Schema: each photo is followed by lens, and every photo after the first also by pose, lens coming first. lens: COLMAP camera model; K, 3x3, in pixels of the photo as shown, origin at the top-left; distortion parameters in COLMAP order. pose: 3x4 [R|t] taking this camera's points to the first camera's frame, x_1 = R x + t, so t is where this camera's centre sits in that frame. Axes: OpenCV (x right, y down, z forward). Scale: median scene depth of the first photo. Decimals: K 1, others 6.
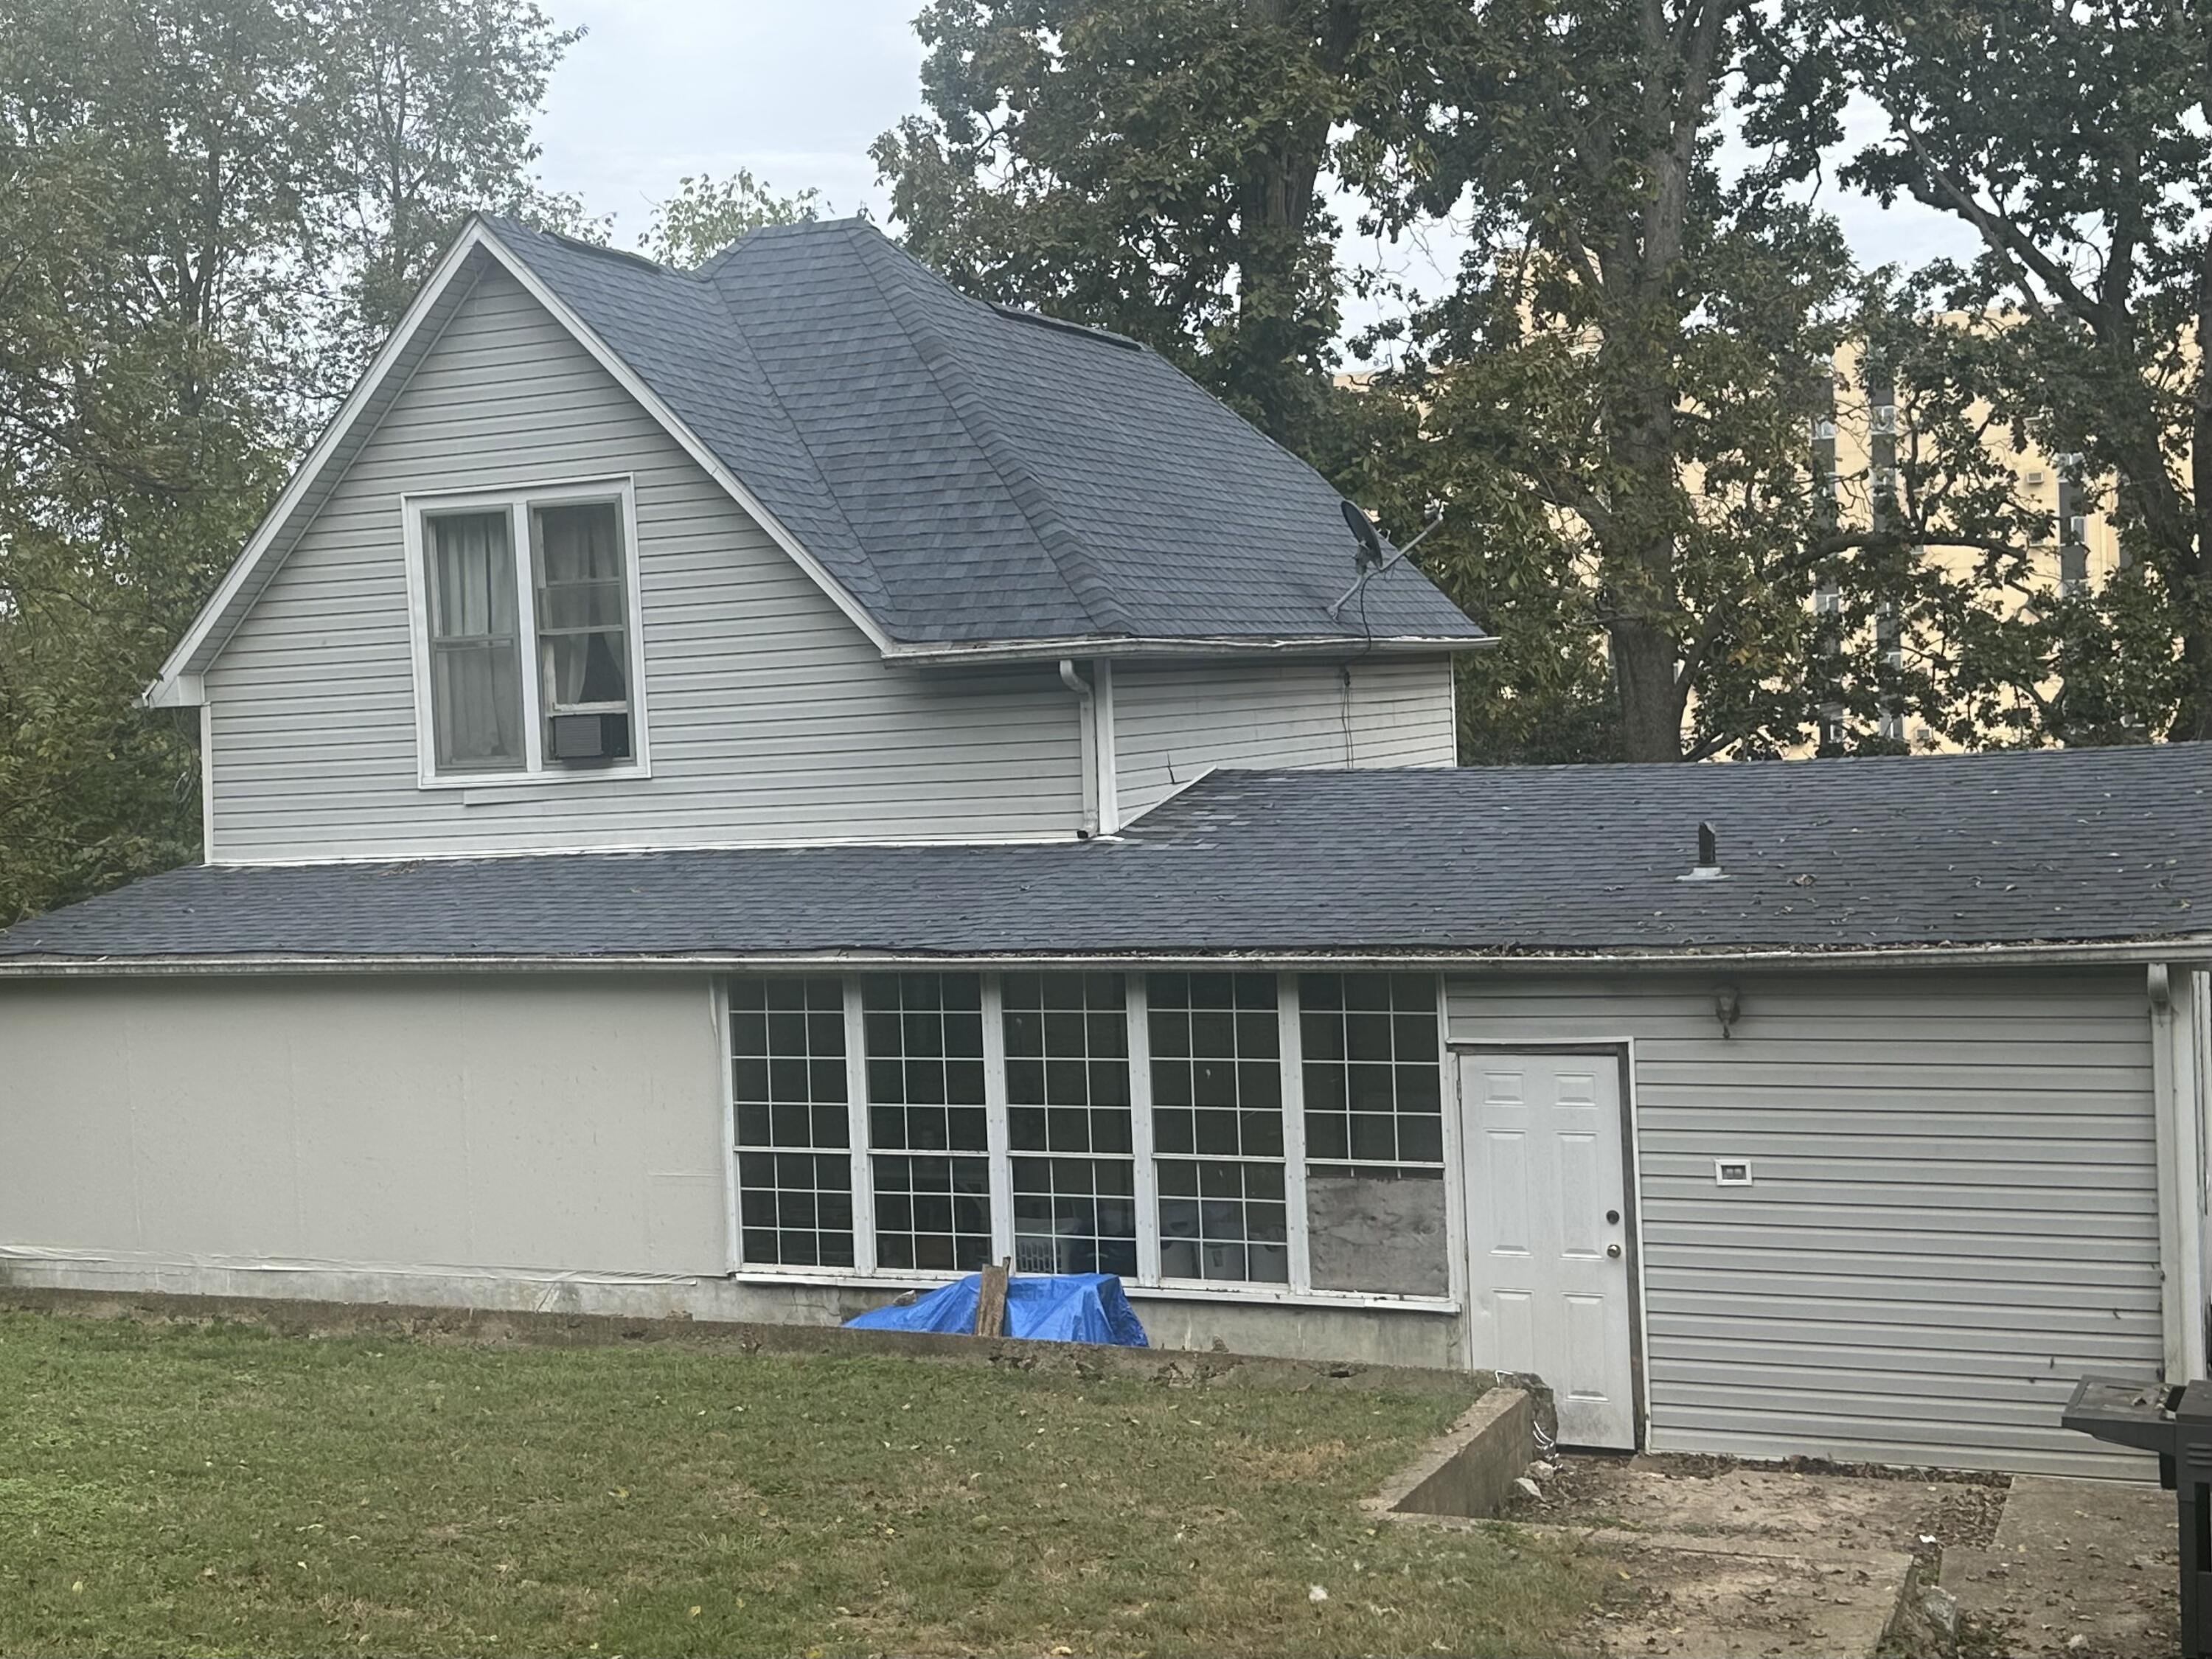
lens RADIAL K [[2830.0, 0, 1259.8], [0, 2830.0, 770.2], [0, 0, 1]] dist [0.138364, -0.043519]
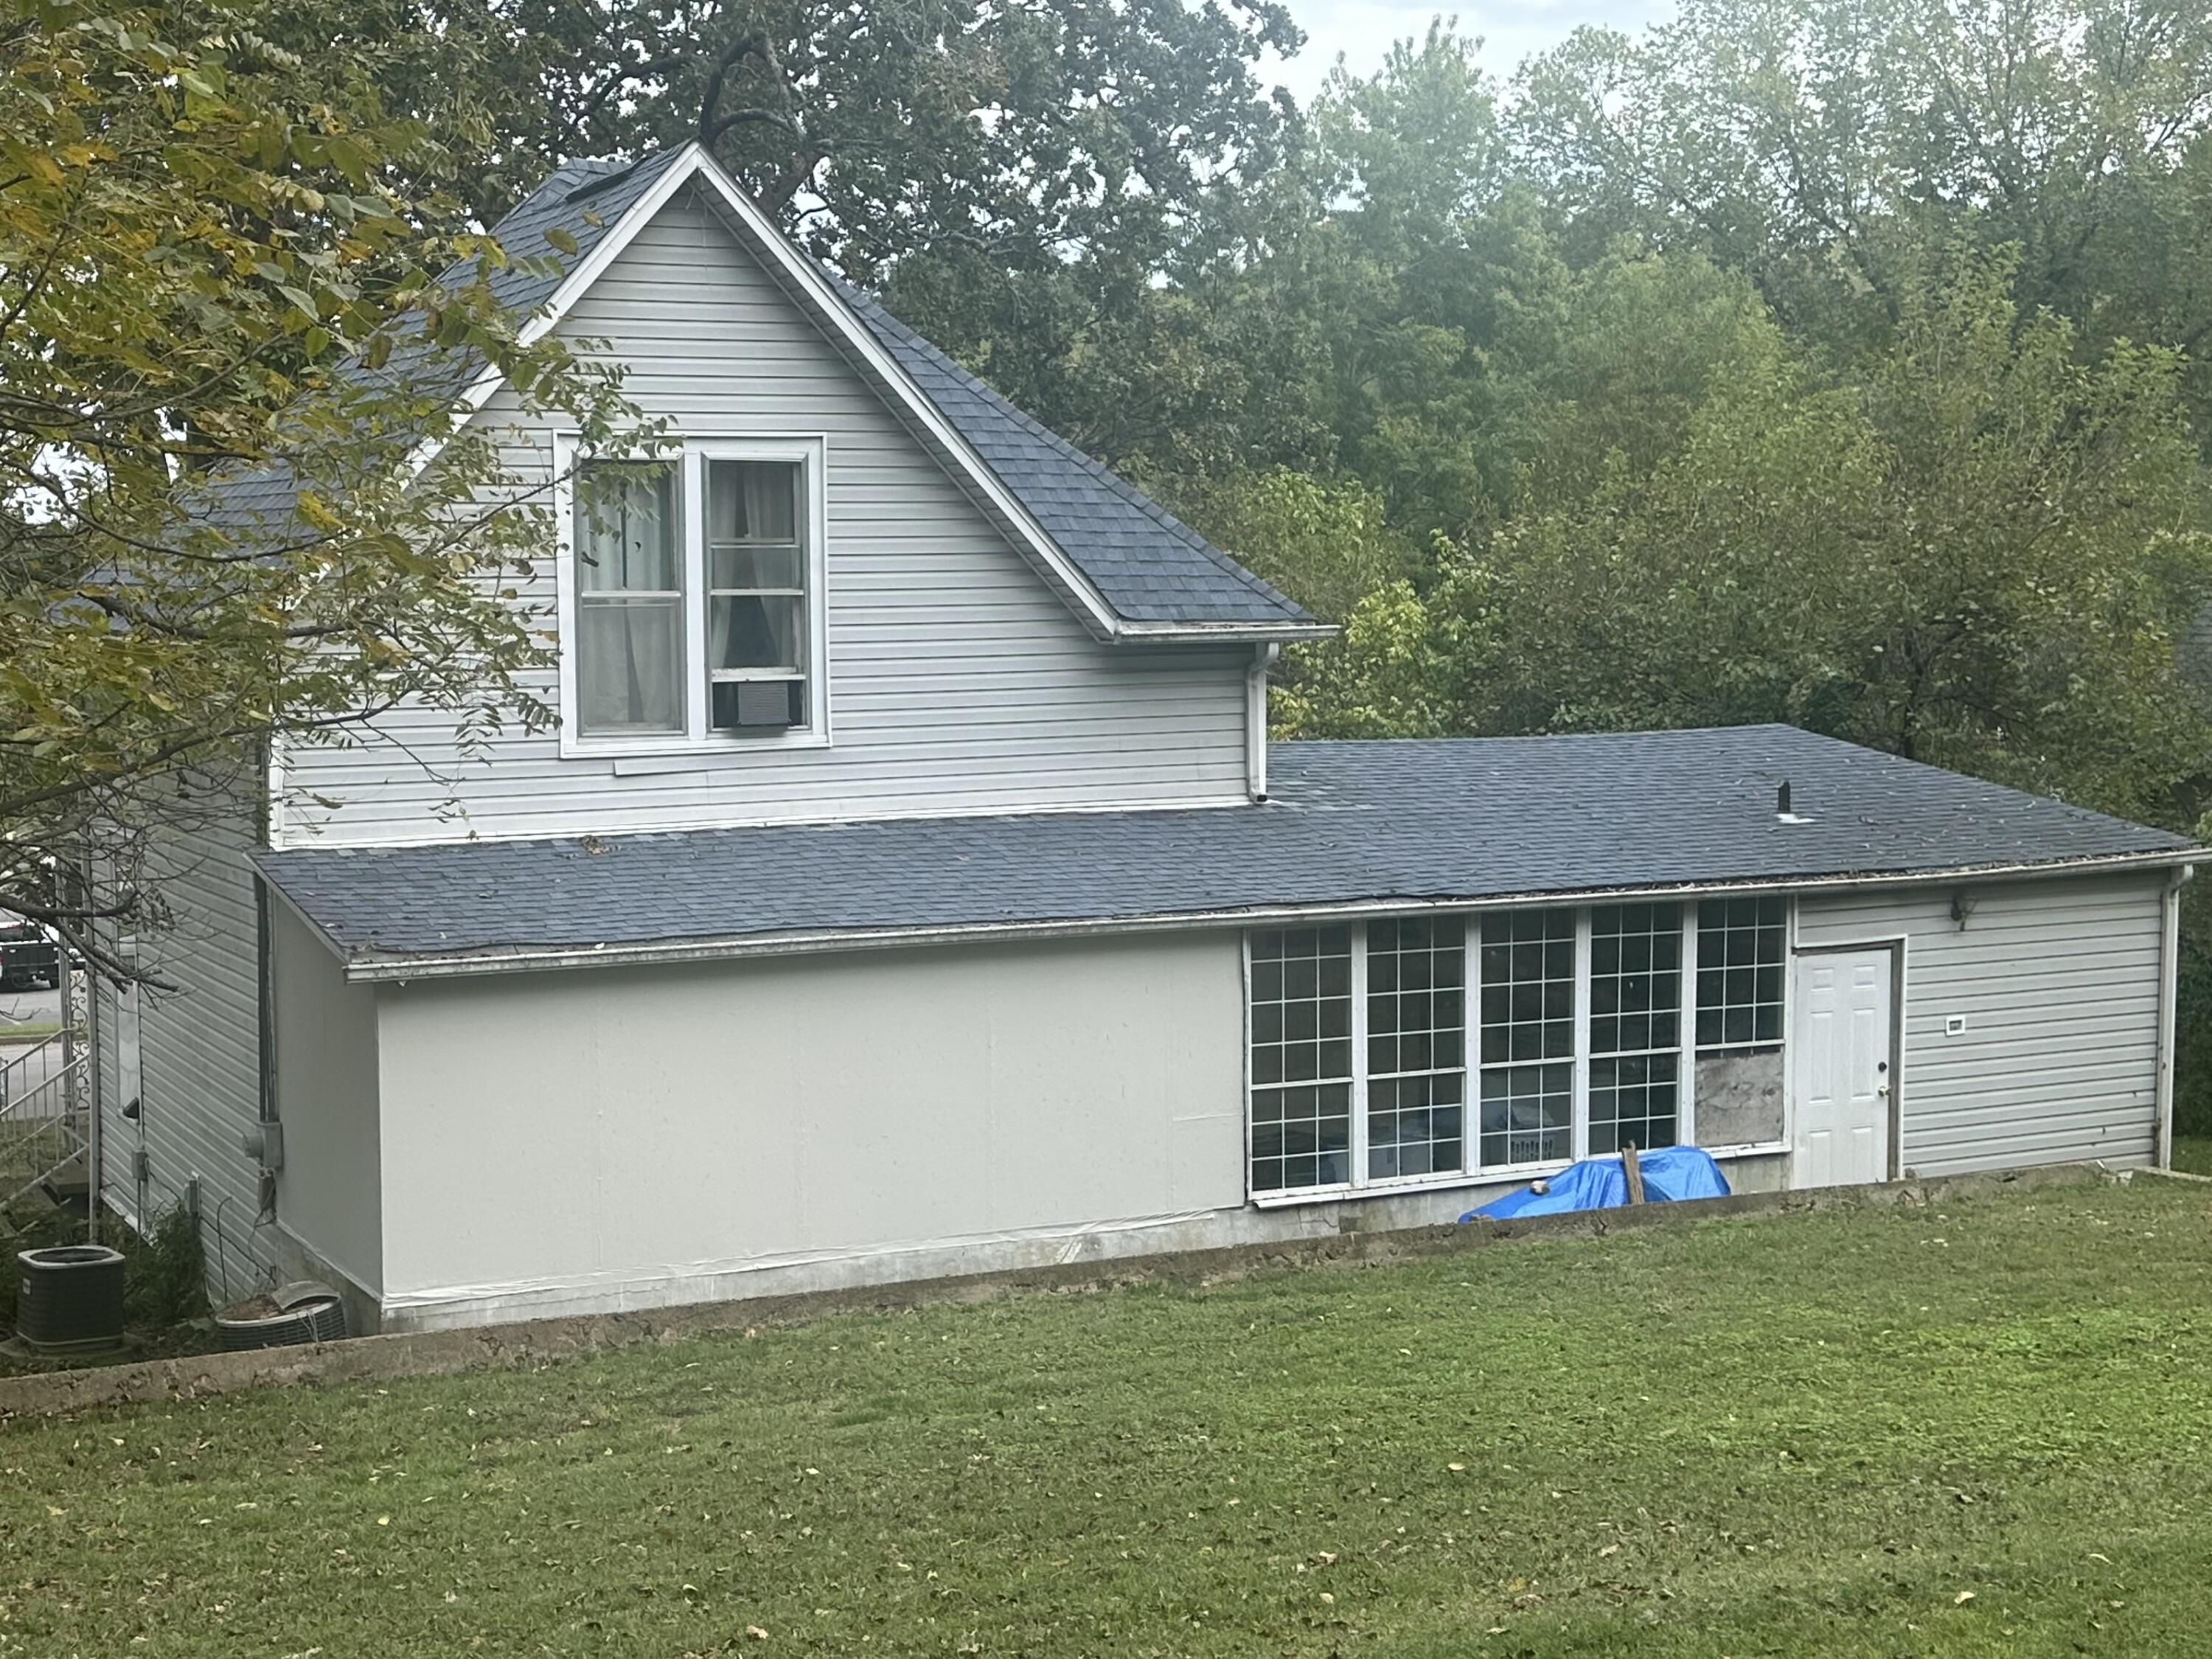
lens RADIAL K [[2822.8, 0, 1106.0], [0, 2822.8, 829.5], [0, 0, 1]] dist [0.129266, -0.015895]
pose [[0.666607, -0.018513, 0.745179, -1.024354], [-0.000809, 0.999673, 0.025559, 0.007280], [-0.745409, -0.017640, 0.666374, 0.327499]]
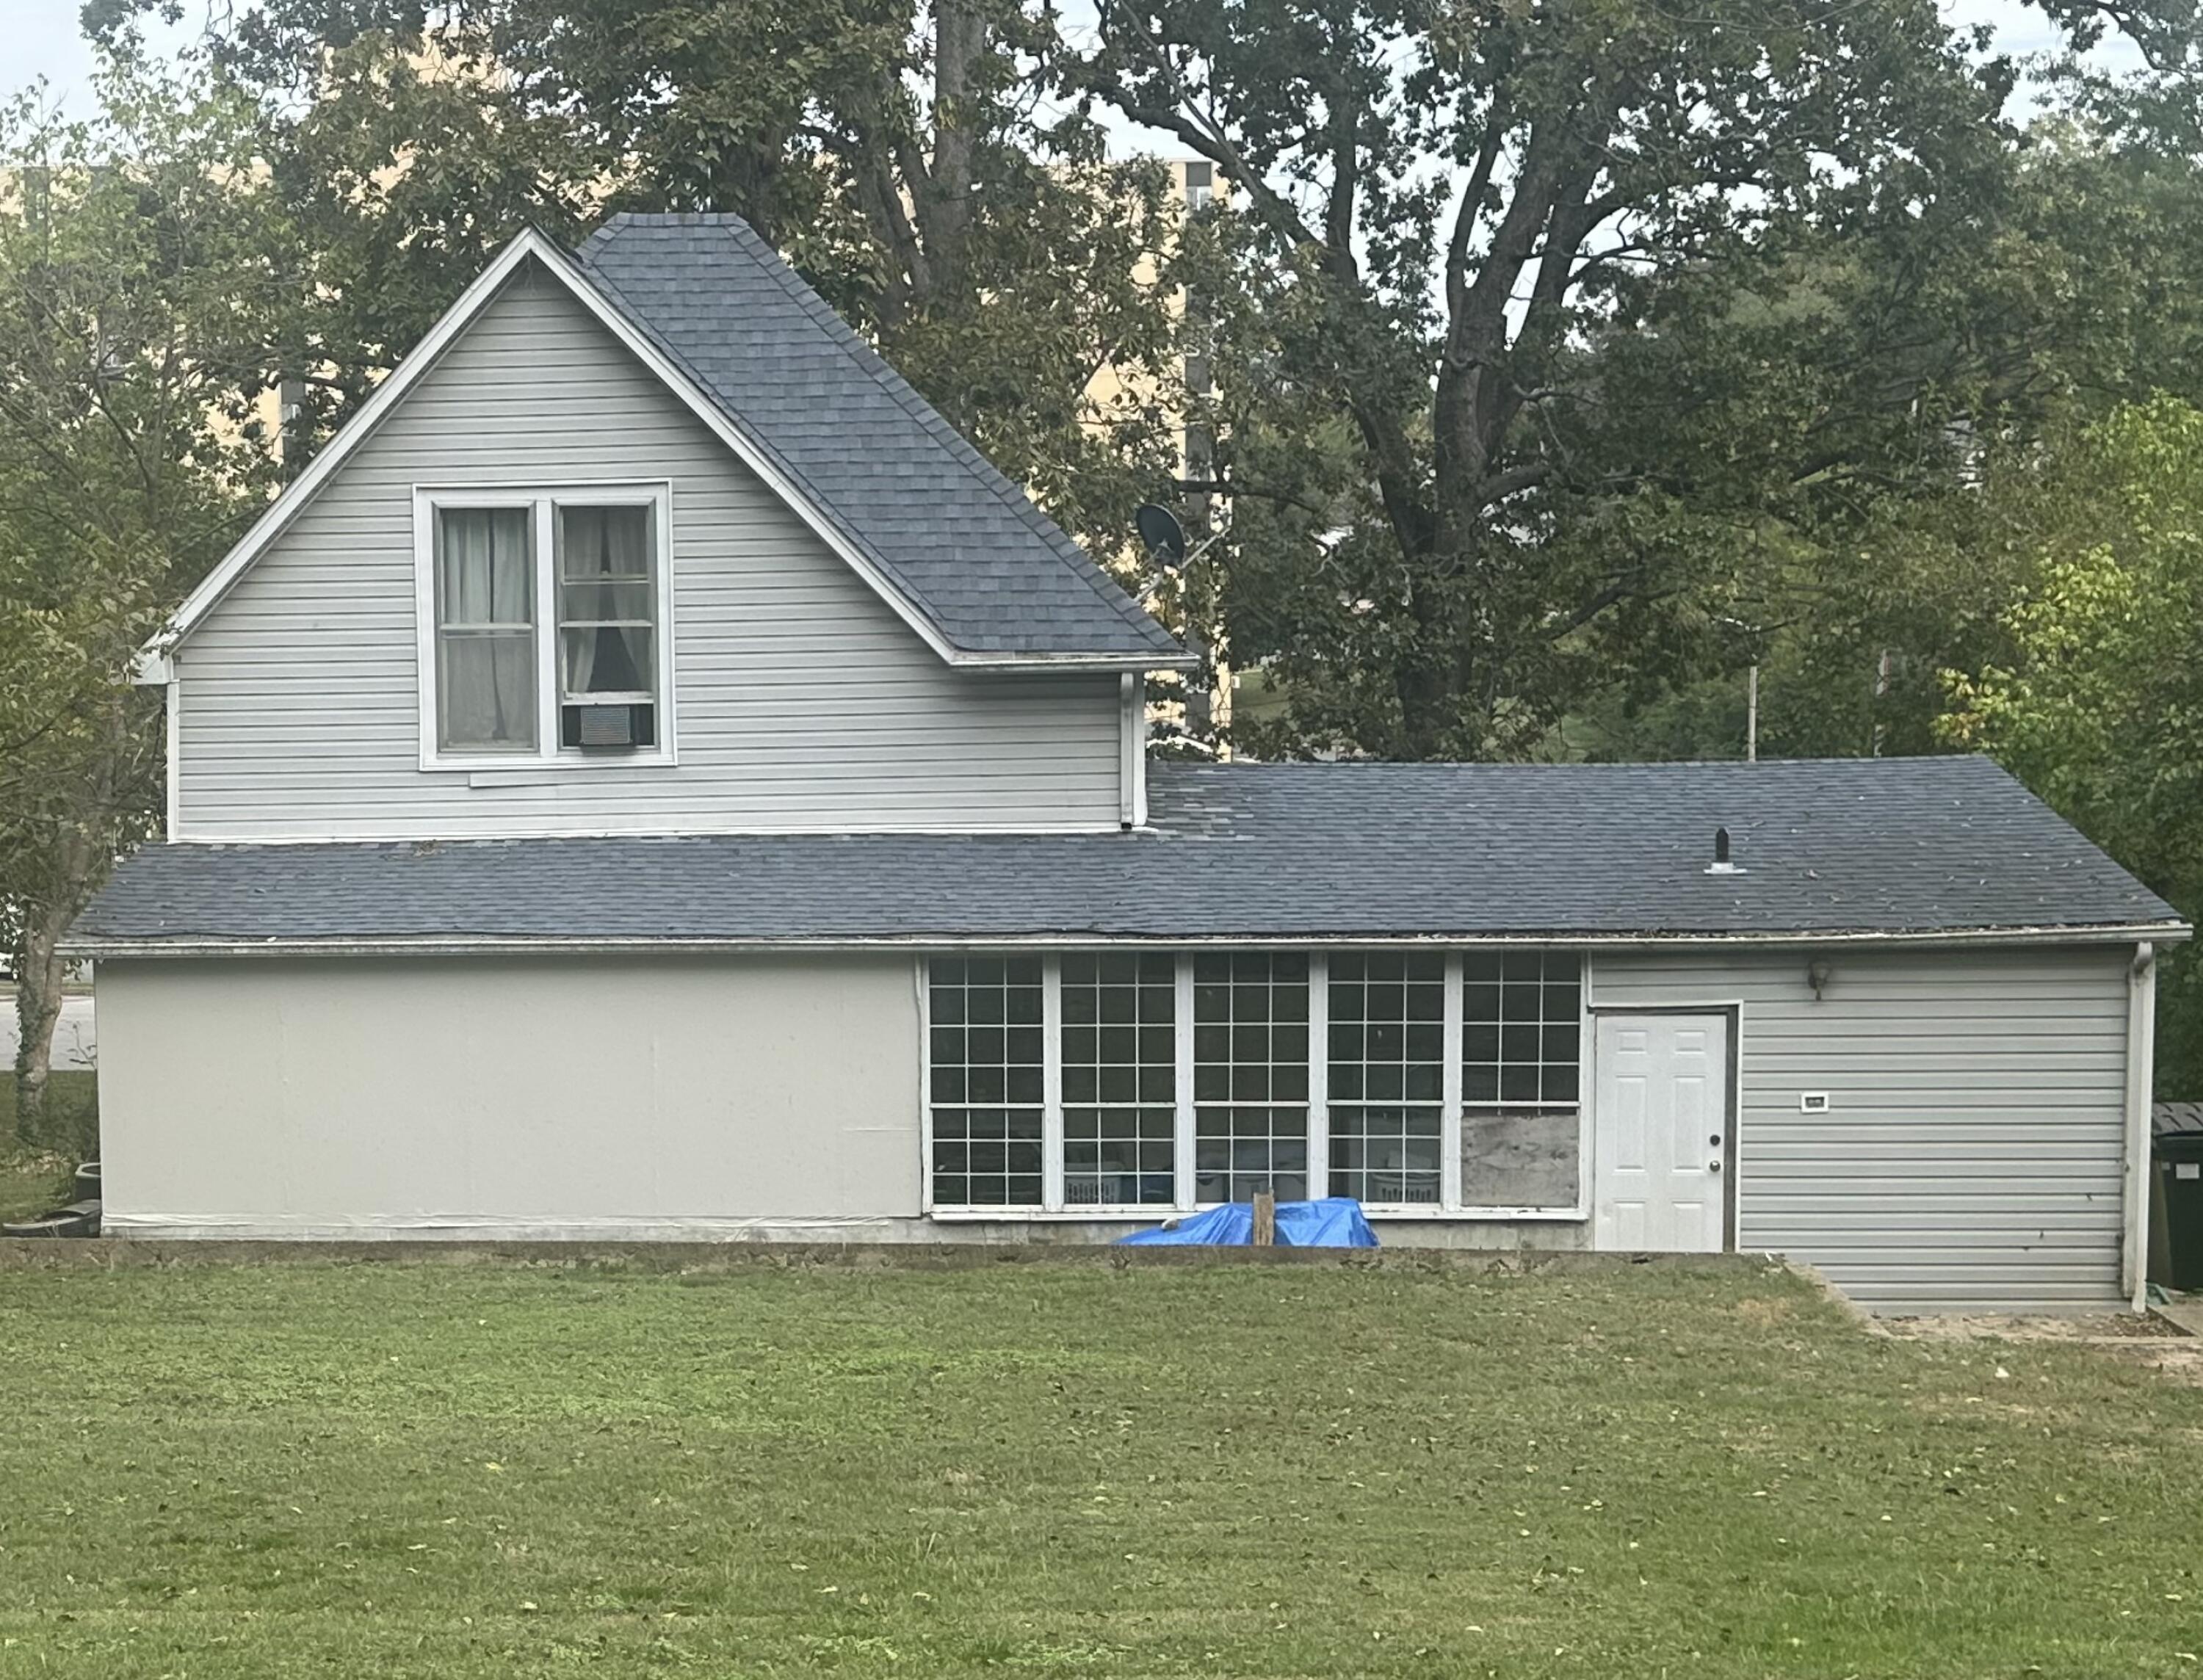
lens RADIAL K [[3451.5, 0, 1101.5], [0, 3451.5, 840.0], [0, 0, 1]] dist [0.117270, 0.075388]
pose [[0.933742, 0.001900, 0.357941, -0.618341], [-0.021859, 0.998422, 0.051724, -0.046656], [-0.357278, -0.056121, 0.932311, -0.310083]]
